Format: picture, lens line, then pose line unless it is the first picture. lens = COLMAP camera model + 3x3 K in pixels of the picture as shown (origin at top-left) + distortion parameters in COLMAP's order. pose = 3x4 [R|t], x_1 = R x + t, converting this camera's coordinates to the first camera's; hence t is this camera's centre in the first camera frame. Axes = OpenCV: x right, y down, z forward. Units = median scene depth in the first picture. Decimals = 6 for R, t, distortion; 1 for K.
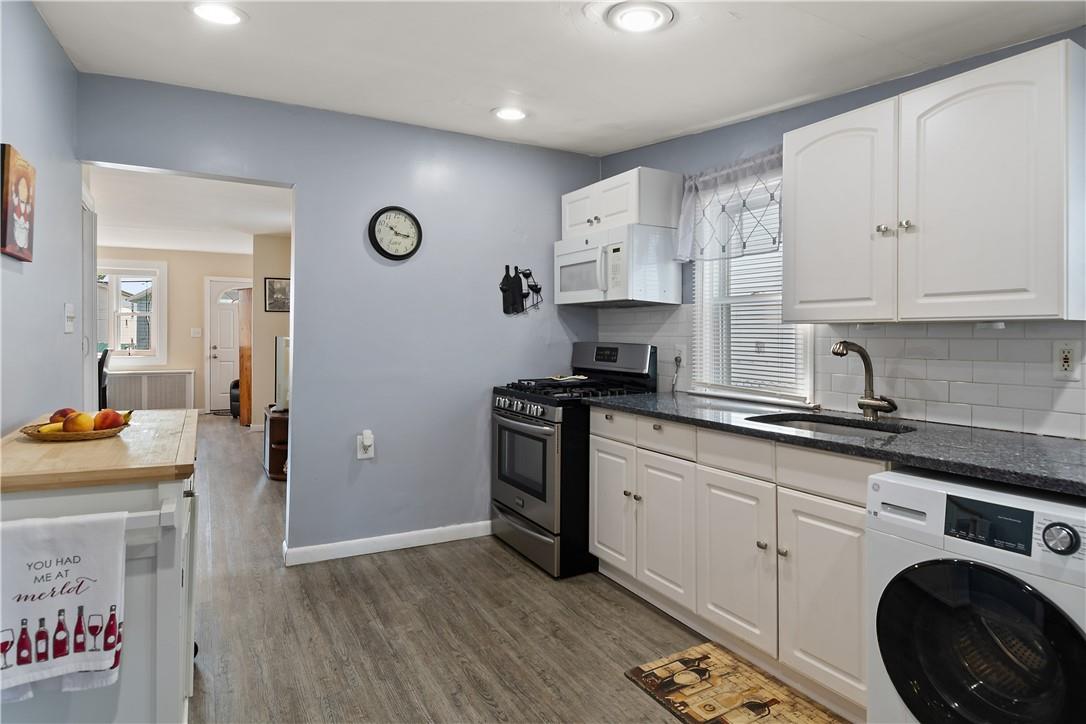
lens RADIAL K [[595.2, 0, 541.0], [0, 595.2, 337.8], [0, 0, 1]] dist [0.026263, -0.034561]
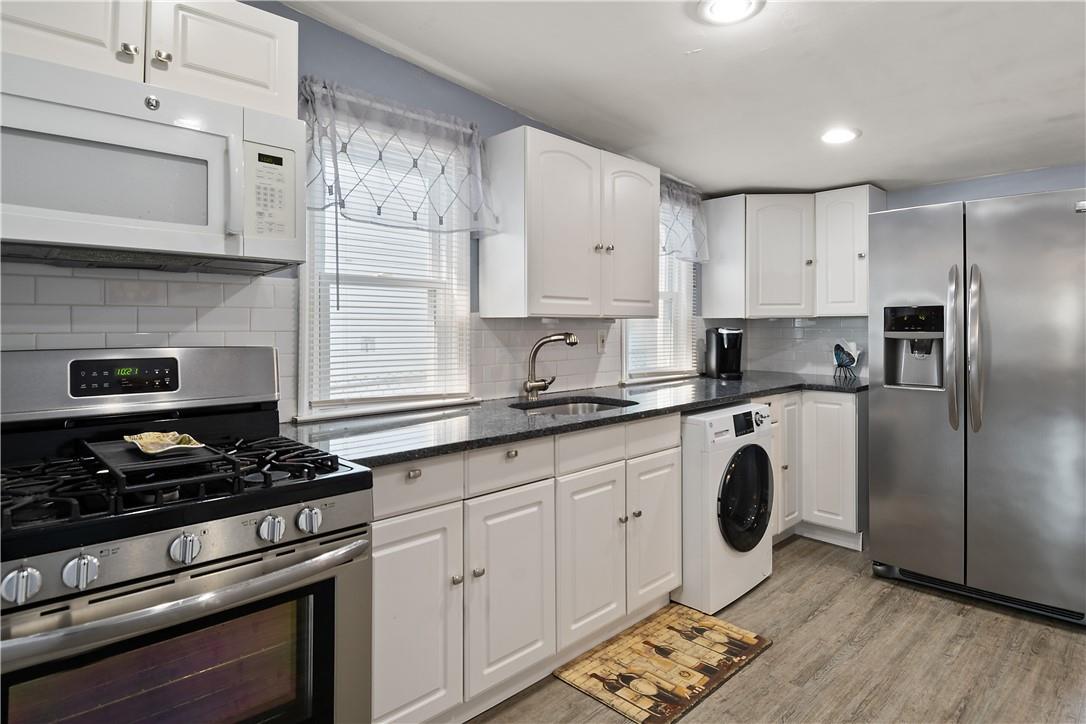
lens RADIAL K [[593.4, 0, 554.5], [0, 593.4, 322.8], [0, 0, 1]] dist [0.030138, -0.023589]
pose [[-0.259445, 0.000625, 0.965758, -0.519812], [0.003722, 0.999993, 0.000353, -0.012161], [-0.965751, 0.003686, -0.259445, 1.115715]]
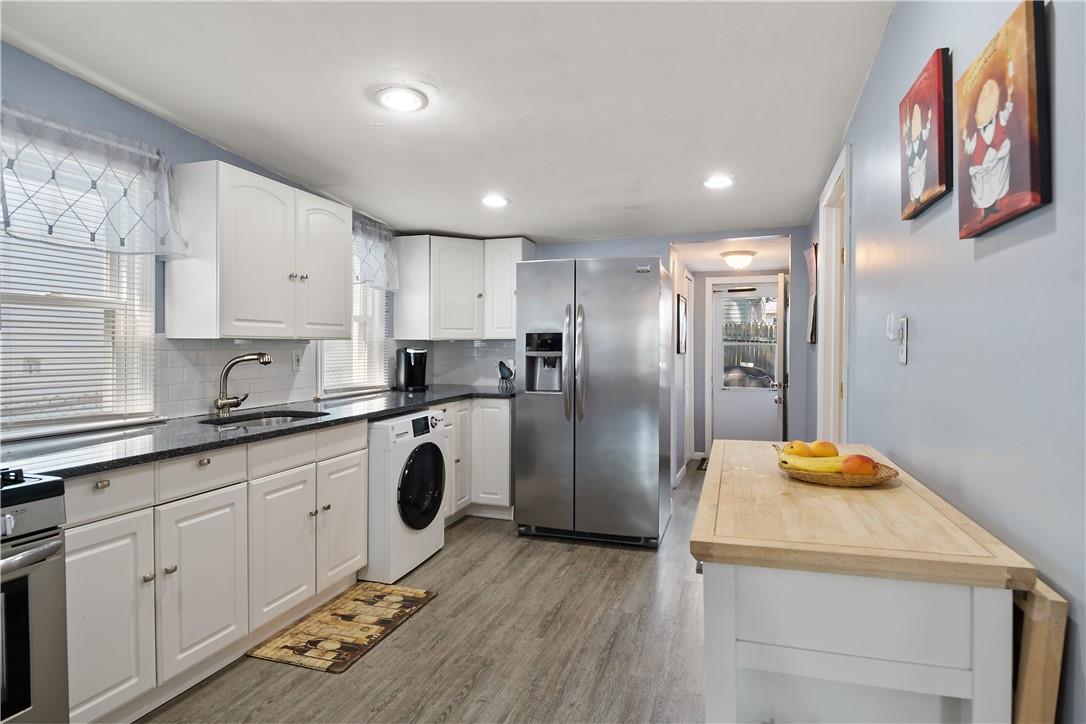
lens RADIAL K [[578.4, 0, 546.6], [0, 578.4, 345.4], [0, 0, 1]] dist [0.024640, -0.037637]
pose [[-0.672679, -0.007184, 0.739899, -0.700950], [-0.003223, 0.999972, 0.006779, -0.017721], [-0.739927, 0.002175, -0.672683, 1.164333]]
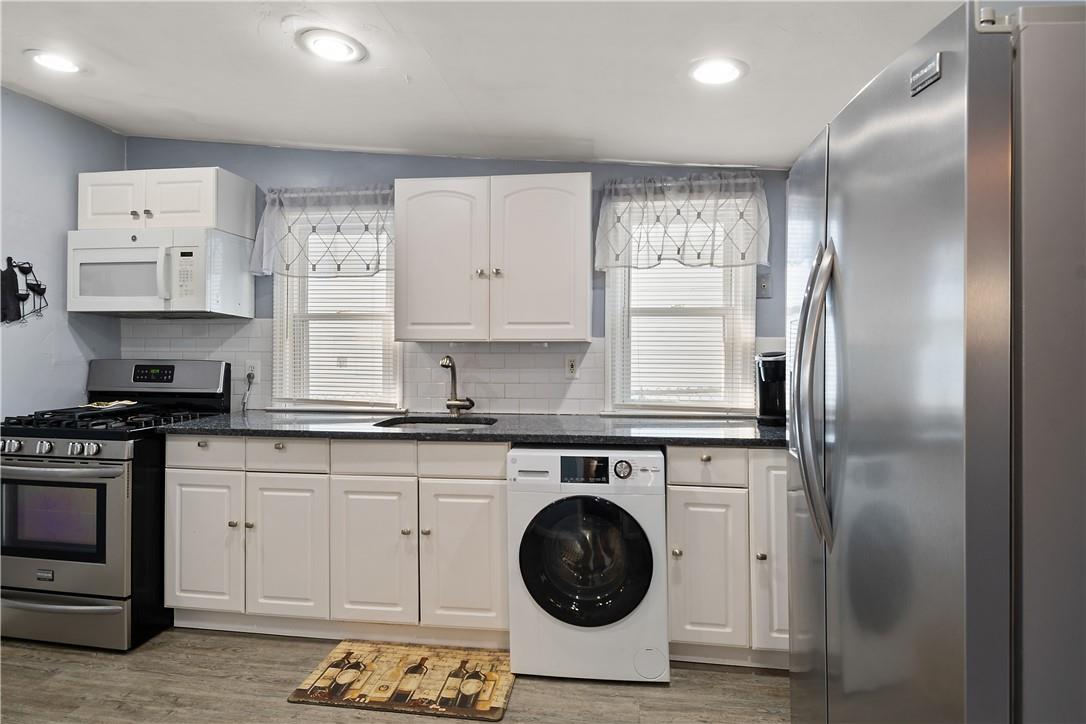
lens RADIAL K [[595.2, 0, 541.0], [0, 595.2, 337.8], [0, 0, 1]] dist [0.026263, -0.034561]
pose [[0.604113, 0.010590, 0.796829, -0.322130], [0.003954, 0.999860, -0.016287, -0.009505], [-0.796889, 0.012990, 0.603986, 0.064398]]
